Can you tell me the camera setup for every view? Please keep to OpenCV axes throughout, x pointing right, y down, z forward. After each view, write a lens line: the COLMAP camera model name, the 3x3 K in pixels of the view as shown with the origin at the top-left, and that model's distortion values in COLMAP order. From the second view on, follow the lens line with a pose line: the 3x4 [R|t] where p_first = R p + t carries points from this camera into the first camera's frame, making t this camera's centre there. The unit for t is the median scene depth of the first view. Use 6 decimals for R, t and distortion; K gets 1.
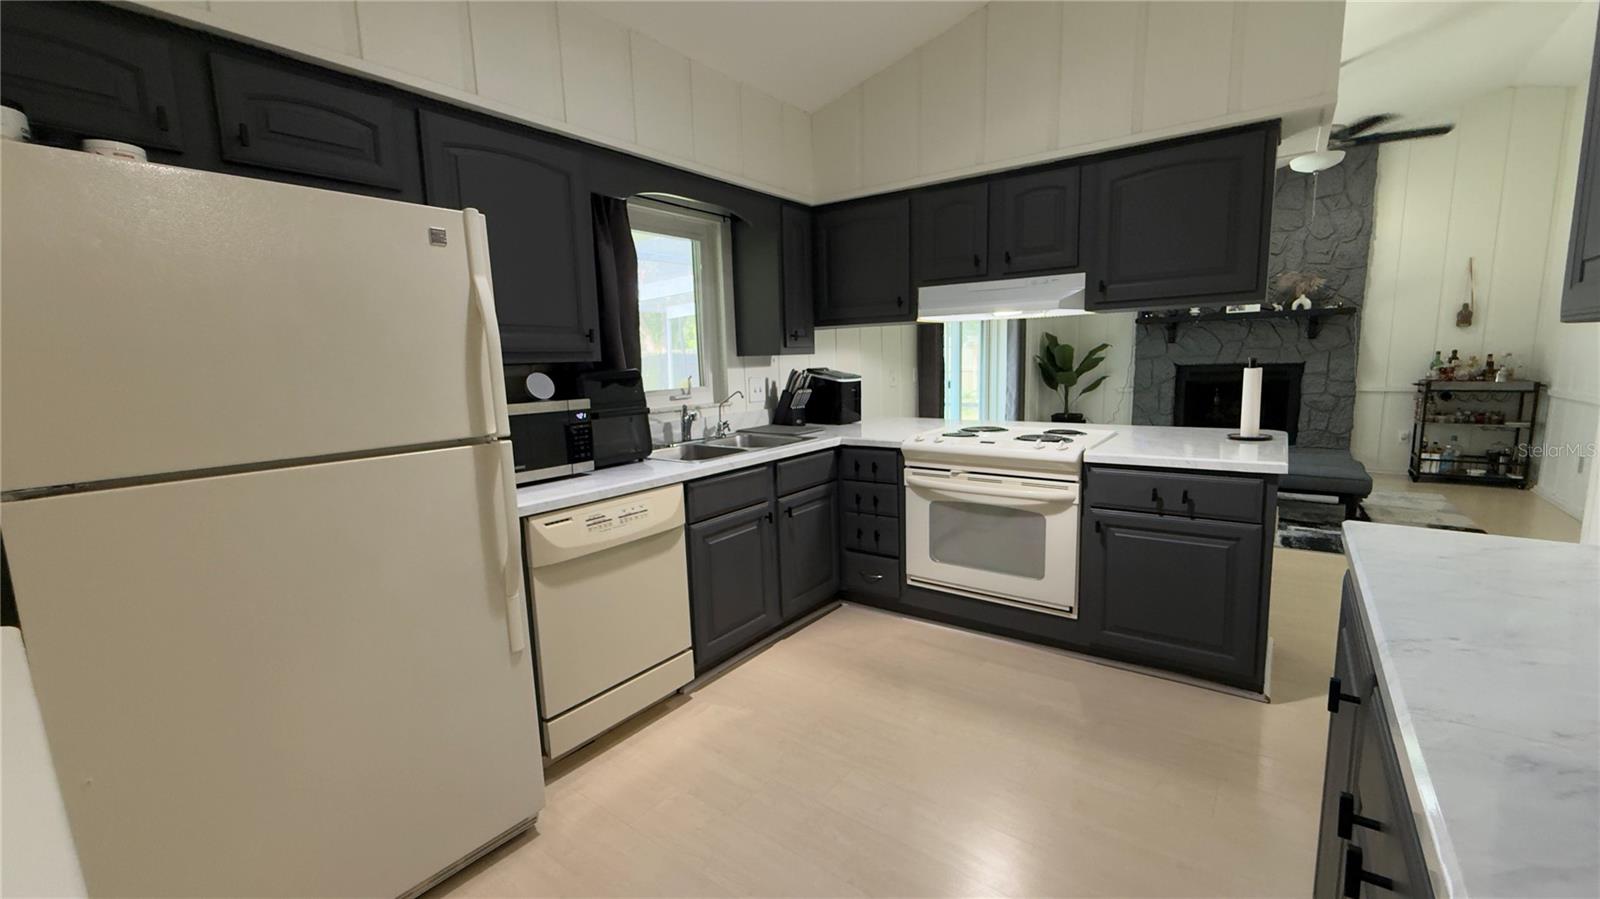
lens RADIAL K [[639.6, 0, 796.9], [0, 639.6, 447.1], [0, 0, 1]] dist [-0.000162, -0.000057]
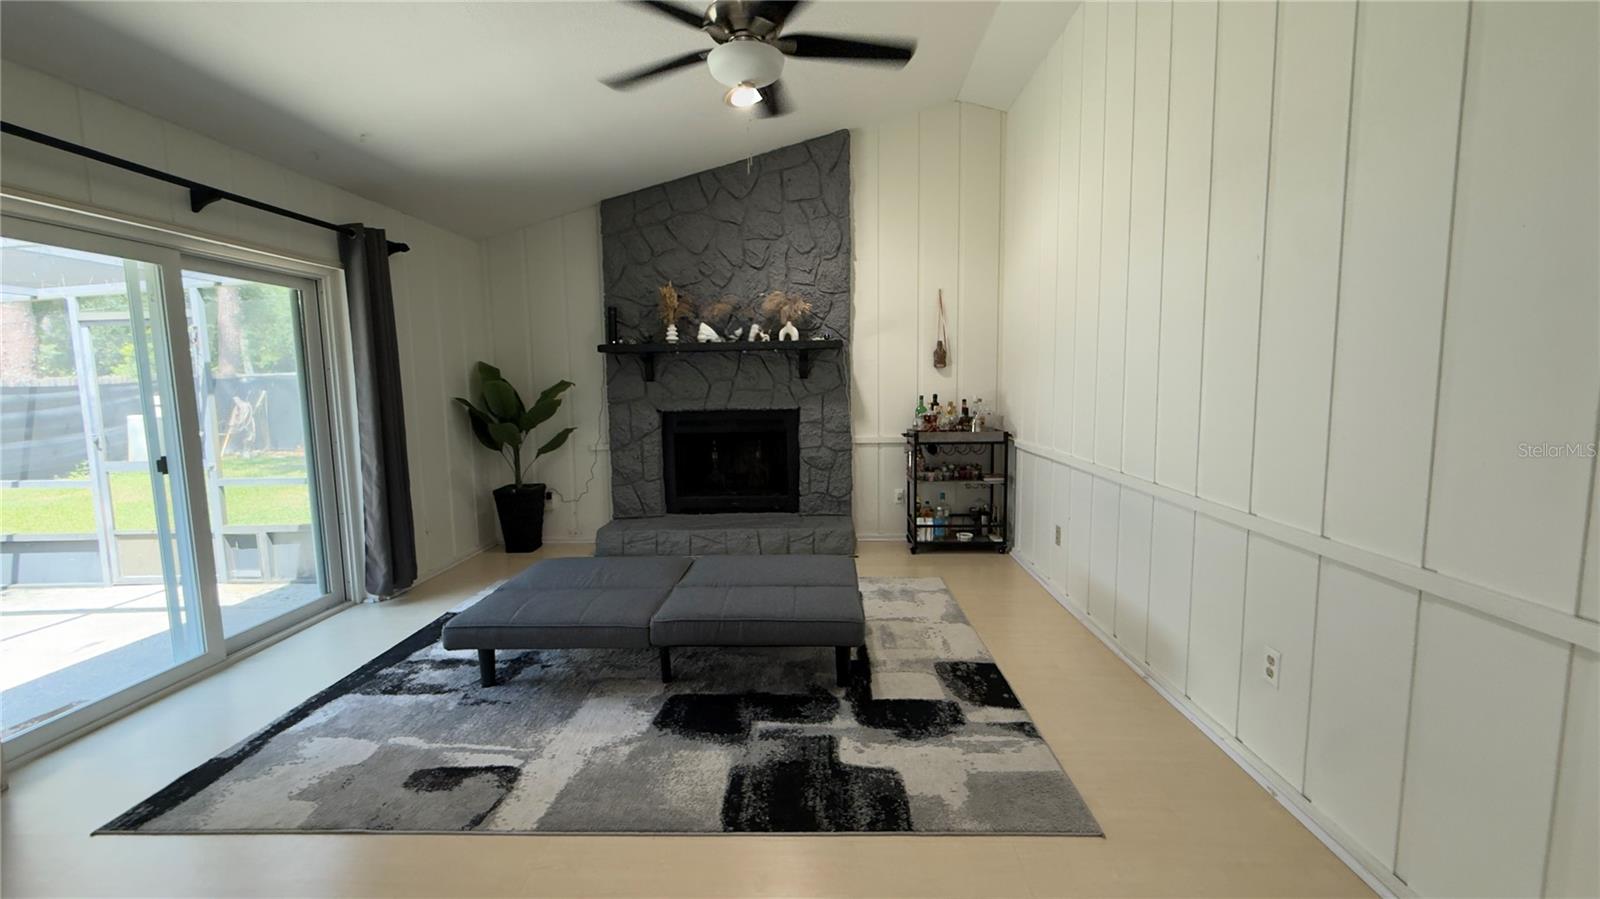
lens RADIAL K [[639.6, 0, 796.9], [0, 639.6, 447.1], [0, 0, 1]] dist [-0.000162, -0.000057]
pose [[0.824124, -0.044040, 0.564695, 0.611640], [0.073804, 0.996822, -0.029969, -0.109277], [-0.561581, 0.066375, 0.824755, 0.631499]]
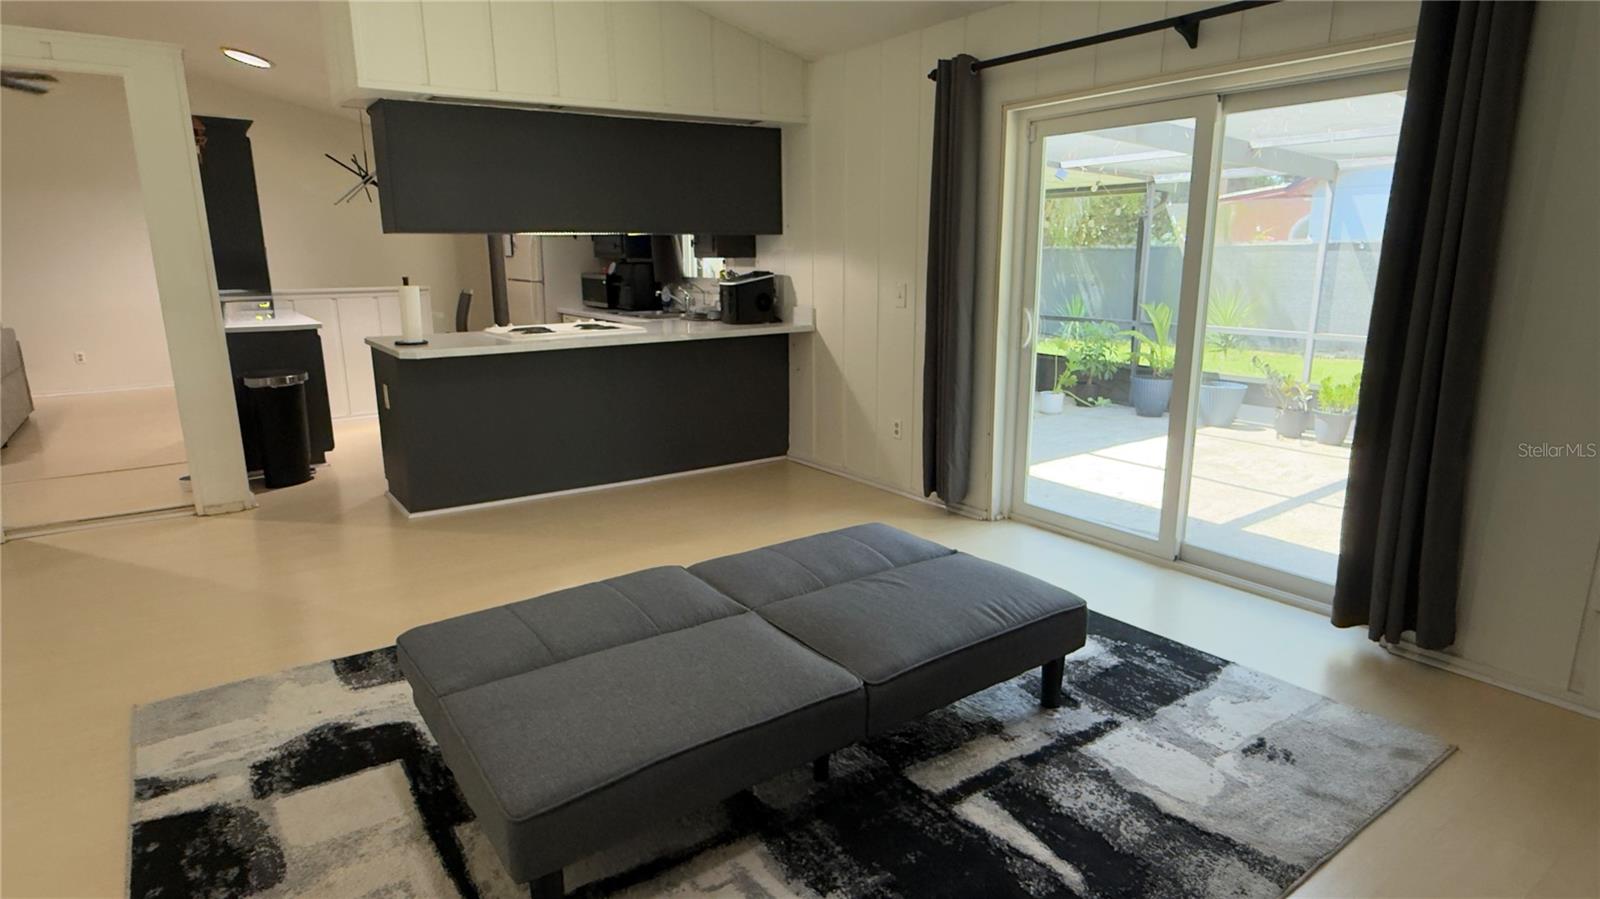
lens RADIAL K [[865.8, 0, 800.0], [0, 865.8, 449.5], [0, 0, 1]] dist [-0.000997, -0.000175]
pose [[-0.294074, 0.244127, -0.924079, 1.505051], [-0.118500, 0.950058, 0.288700, -0.282784], [0.948408, 0.194403, -0.250458, 1.571207]]
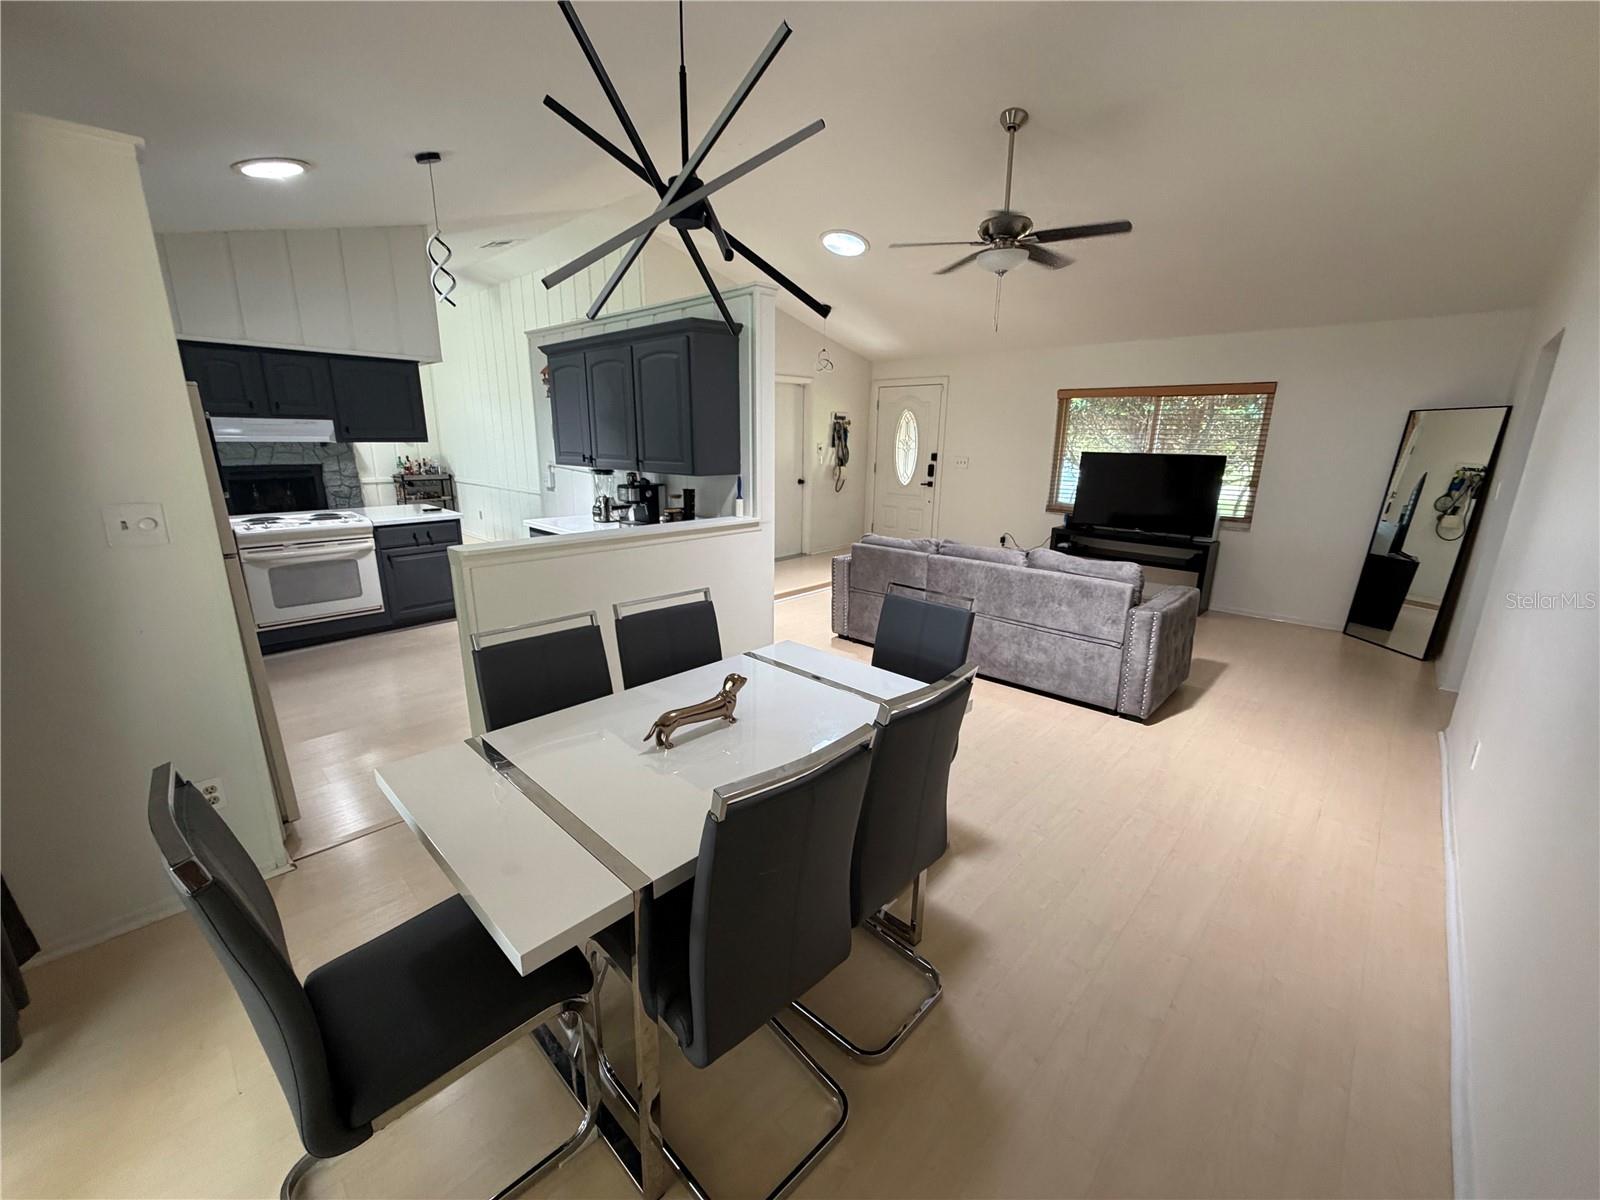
lens RADIAL K [[635.4, 0, 796.2], [0, 635.4, 601.1], [0, 0, 1]] dist [-0.000347, 0.000043]
pose [[0.116498, -0.220560, 0.968391, -0.873083], [0.126568, 0.970377, 0.205786, 0.006679], [-0.985093, 0.098594, 0.140963, -0.323723]]
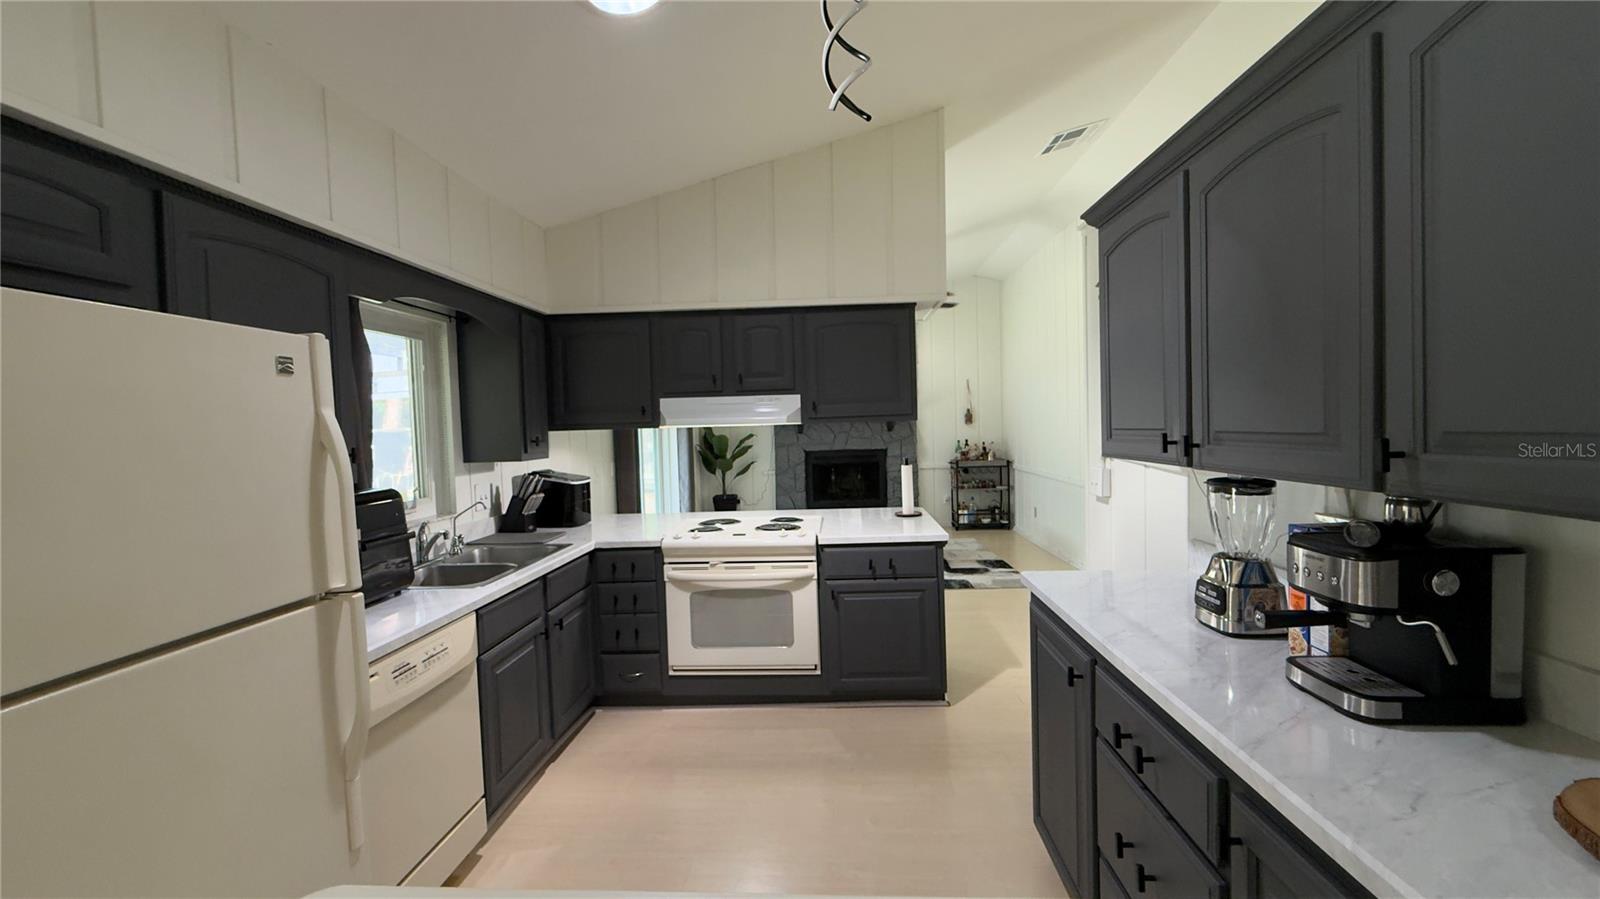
lens RADIAL K [[639.6, 0, 796.9], [0, 639.6, 447.1], [0, 0, 1]] dist [-0.000162, -0.000057]
pose [[0.835720, -0.015269, 0.548944, -0.189523], [0.082601, 0.991736, -0.098168, -0.032230], [-0.542908, 0.127384, 0.830075, -0.032324]]
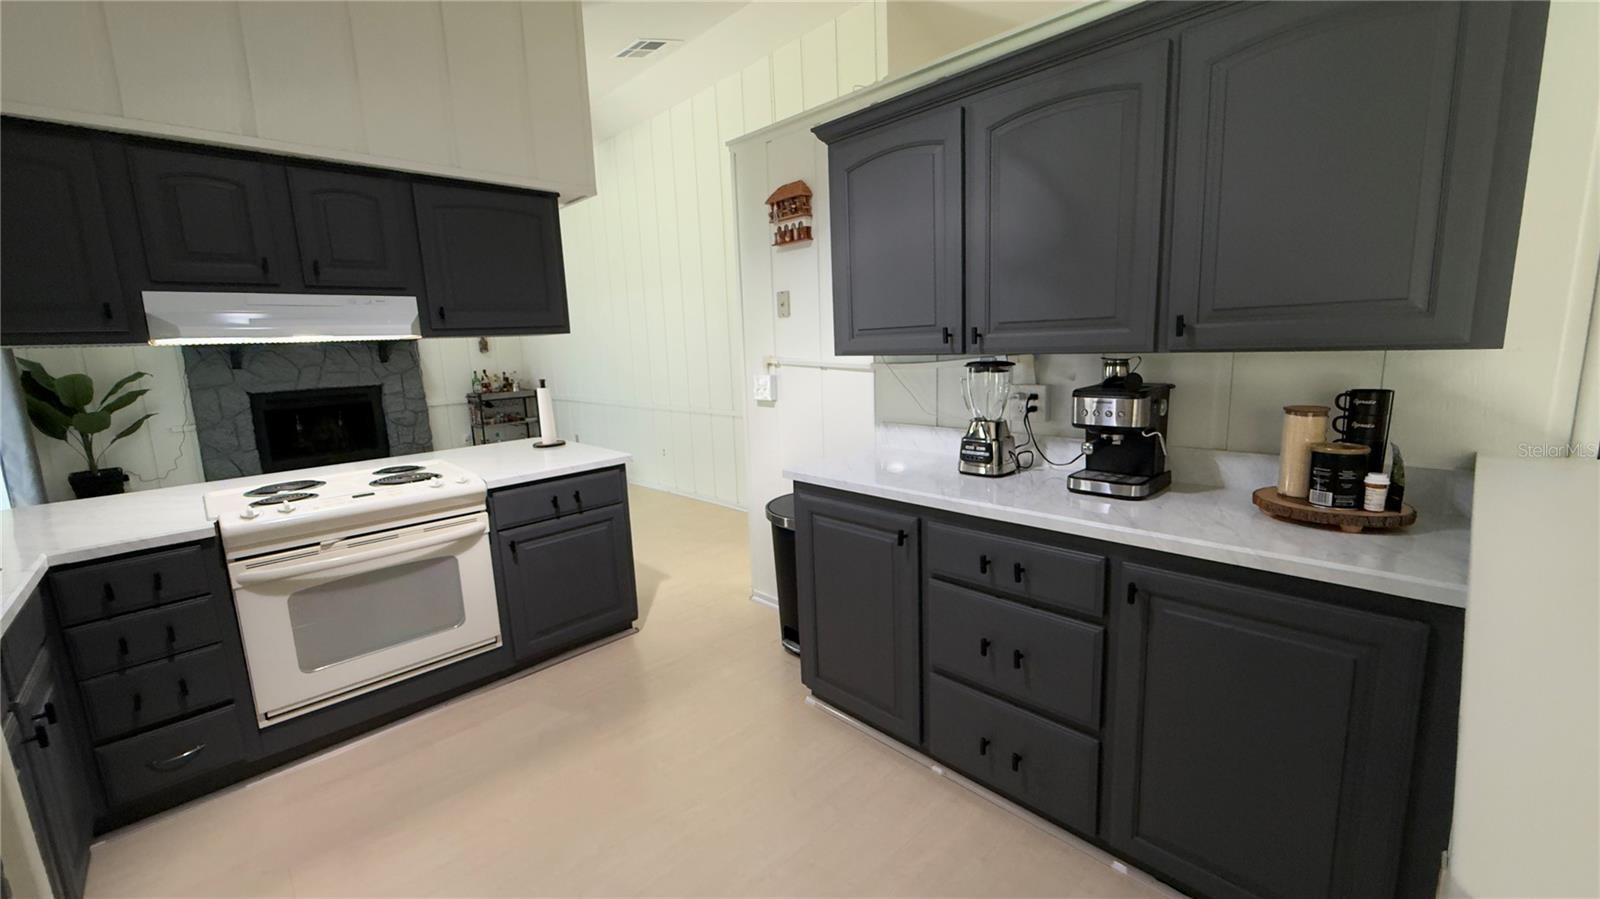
lens RADIAL K [[639.6, 0, 796.9], [0, 639.6, 447.1], [0, 0, 1]] dist [-0.000162, -0.000057]
pose [[0.162234, -0.140615, 0.976682, -0.300619], [0.174032, 0.978356, 0.111948, -0.047075], [-0.971284, 0.151812, 0.183194, 0.232094]]
